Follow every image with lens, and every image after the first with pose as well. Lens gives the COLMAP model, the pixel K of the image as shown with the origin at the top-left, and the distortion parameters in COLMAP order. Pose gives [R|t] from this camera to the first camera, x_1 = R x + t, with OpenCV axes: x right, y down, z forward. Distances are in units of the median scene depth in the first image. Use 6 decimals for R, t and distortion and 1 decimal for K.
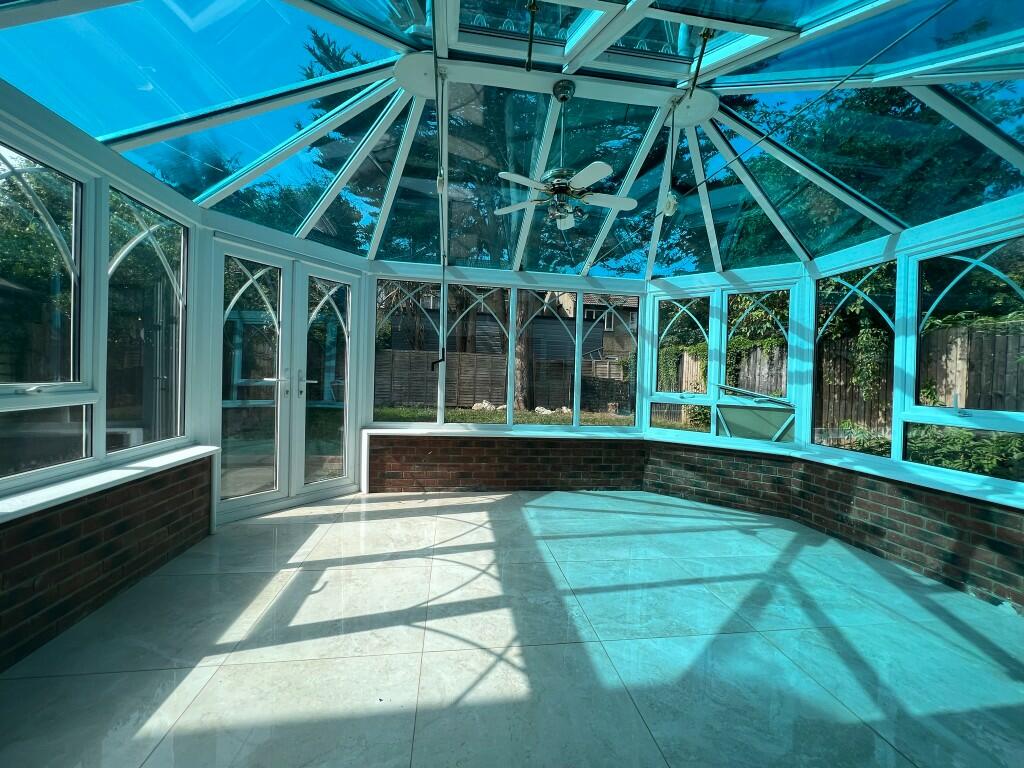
lens RADIAL K [[412.2, 0, 509.8], [0, 412.2, 382.1], [0, 0, 1]] dist [-0.001581, -0.000116]
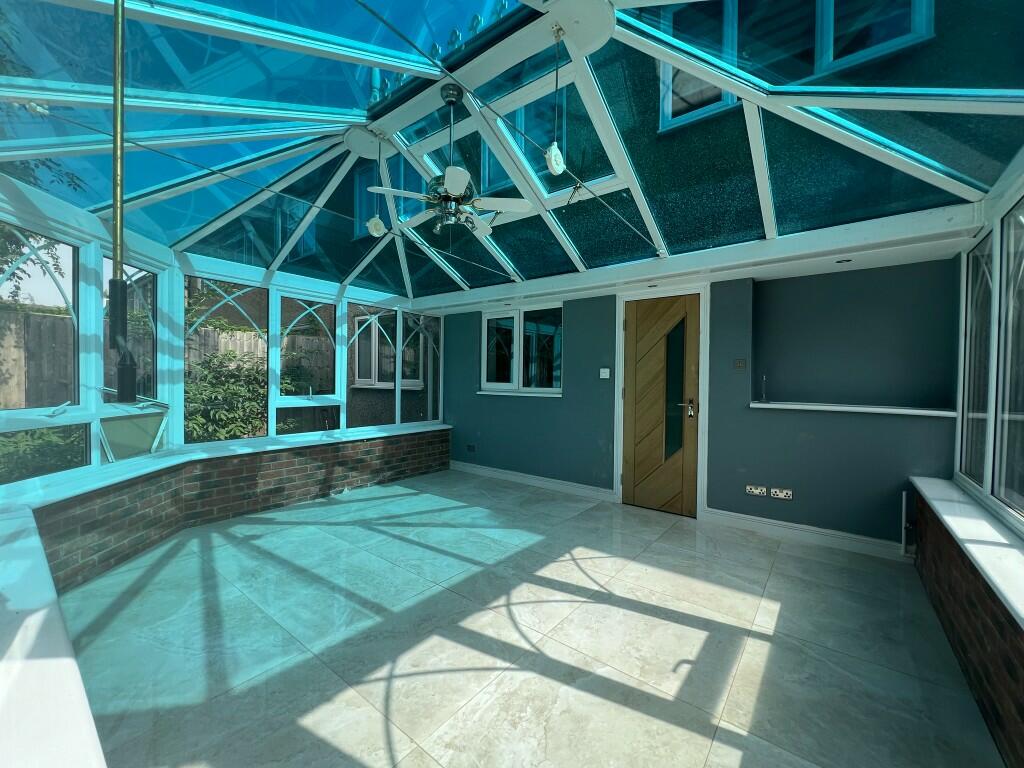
lens RADIAL K [[412.2, 0, 509.8], [0, 412.2, 382.1], [0, 0, 1]] dist [-0.001581, -0.000116]
pose [[-0.689272, -0.045517, 0.723072, -0.709928], [-0.025047, 0.998925, 0.039005, -0.078505], [-0.724070, 0.008774, -0.689671, 1.619784]]
